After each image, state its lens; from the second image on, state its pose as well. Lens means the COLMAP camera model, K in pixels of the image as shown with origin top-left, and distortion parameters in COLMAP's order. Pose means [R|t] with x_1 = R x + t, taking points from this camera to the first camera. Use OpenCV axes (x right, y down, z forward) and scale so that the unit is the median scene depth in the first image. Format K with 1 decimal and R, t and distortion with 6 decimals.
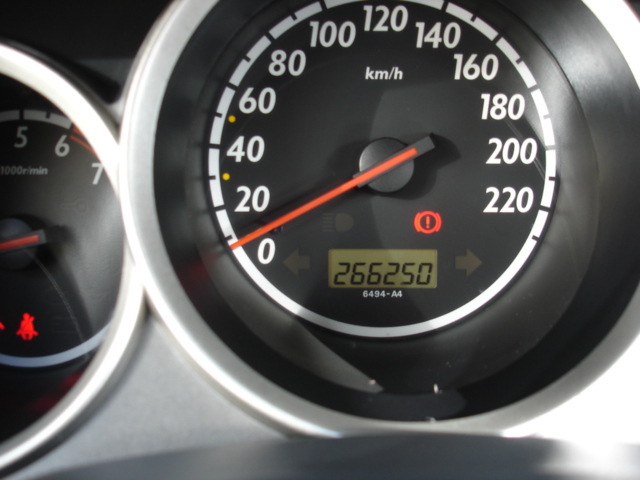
lens RADIAL K [[700.6, 0, 318.8], [0, 700.6, 241.9], [0, 0, 1]] dist [-0.077436, 0.000000]
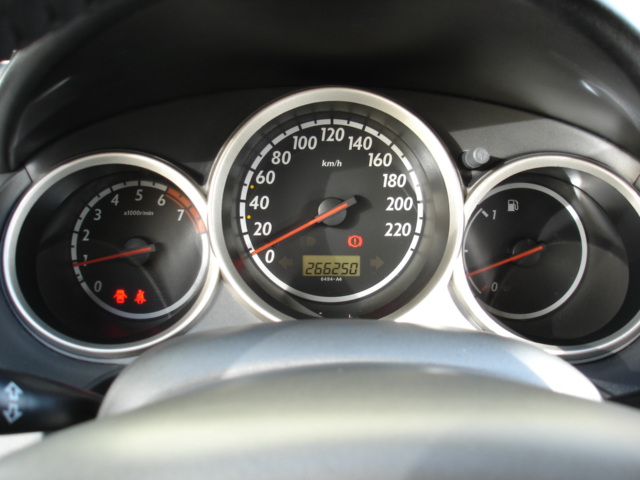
lens RADIAL K [[700.6, 0, 320.0], [0, 700.6, 238.4], [0, 0, 1]] dist [-0.077436, 0.000000]
pose [[0.999827, 0.002258, 0.018450, 0.026128], [-0.001399, 0.998918, -0.046476, 0.053128], [-0.018535, 0.046443, 0.998749, -0.905298]]
